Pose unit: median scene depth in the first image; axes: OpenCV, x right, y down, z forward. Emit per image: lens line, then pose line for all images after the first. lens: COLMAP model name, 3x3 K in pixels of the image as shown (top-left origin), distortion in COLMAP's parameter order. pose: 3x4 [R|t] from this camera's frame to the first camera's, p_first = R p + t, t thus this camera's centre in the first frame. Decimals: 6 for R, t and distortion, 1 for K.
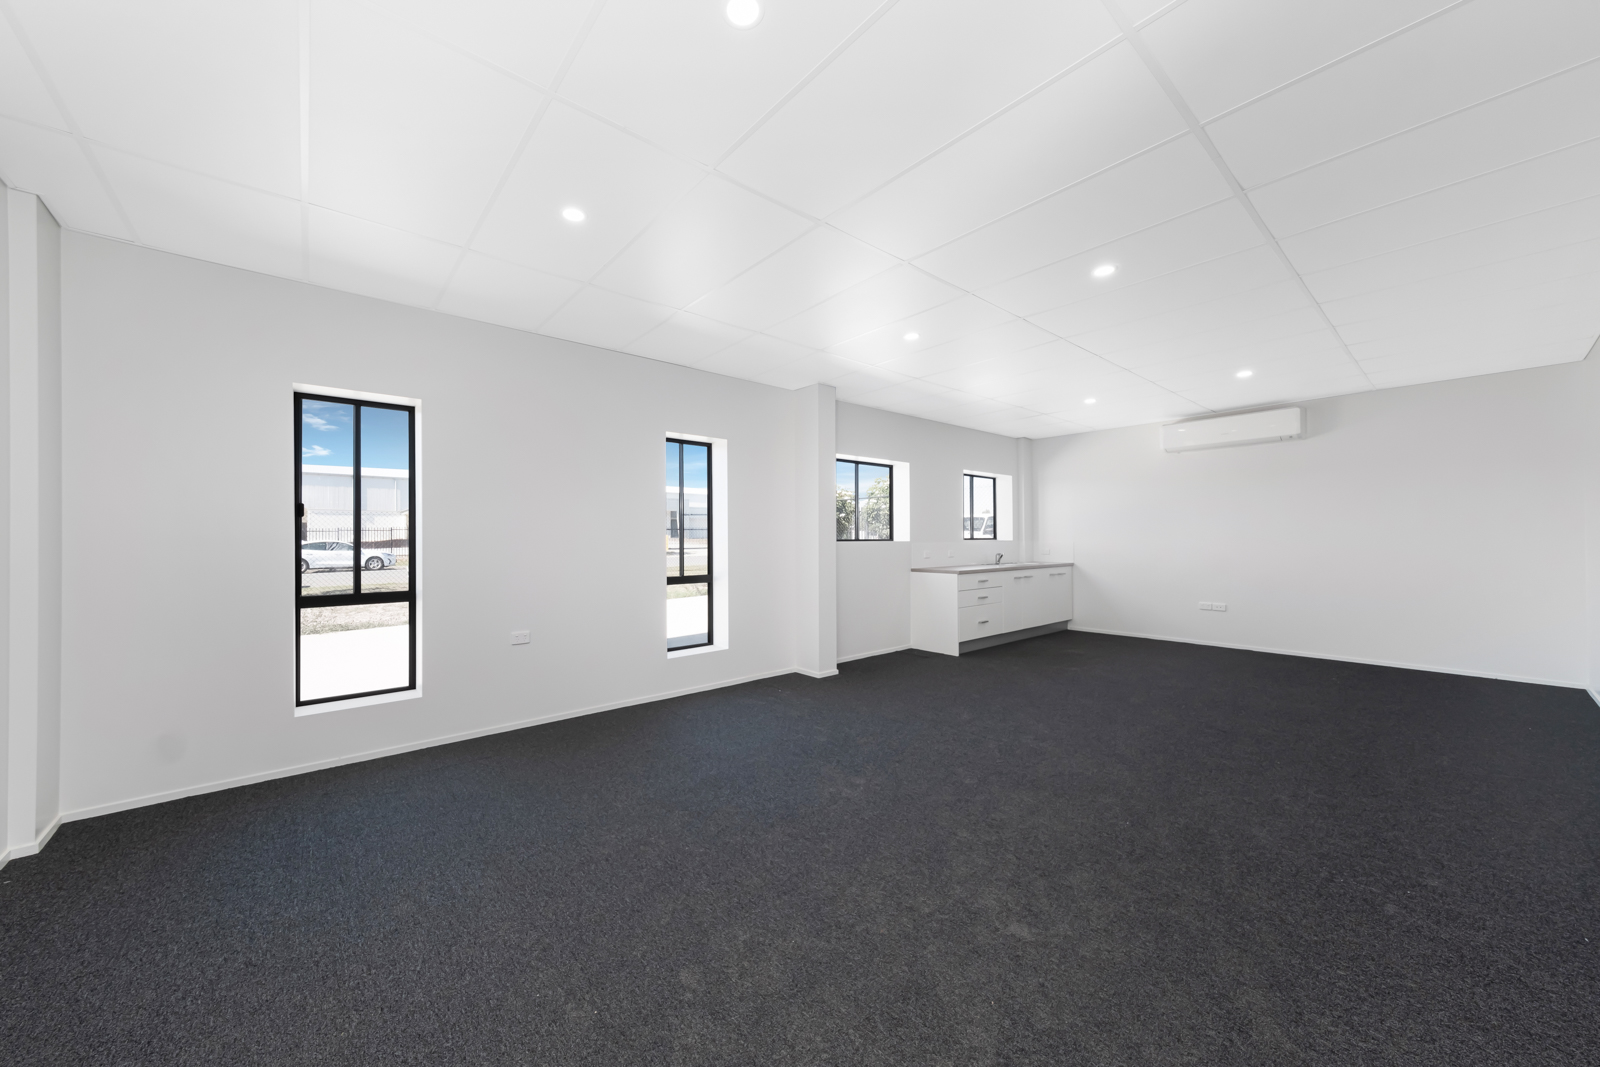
lens RADIAL K [[551.1, 0, 786.0], [0, 551.1, 535.2], [0, 0, 1]] dist [-0.000414, -0.000013]
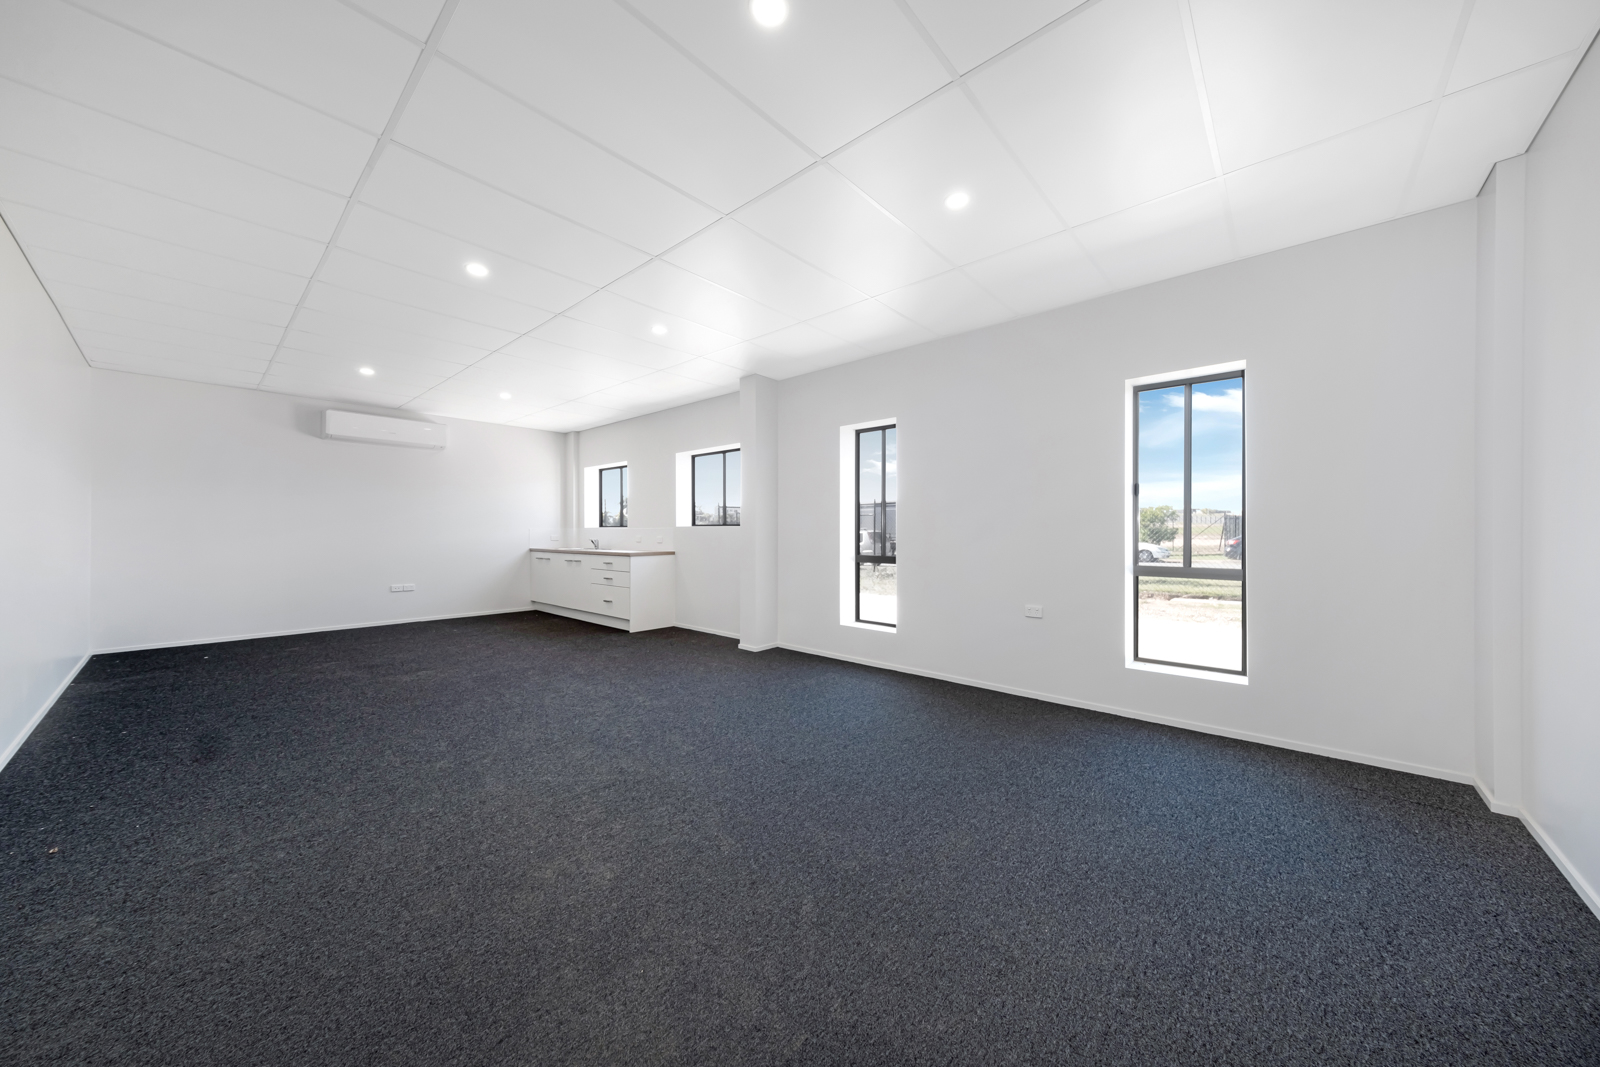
lens RADIAL K [[551.1, 0, 786.0], [0, 551.1, 535.2], [0, 0, 1]] dist [-0.000414, -0.000013]
pose [[0.118970, 0.028824, -0.992479, 0.460389], [0.017222, 0.999368, 0.031089, -0.000598], [0.992749, -0.020791, 0.118398, 0.376703]]
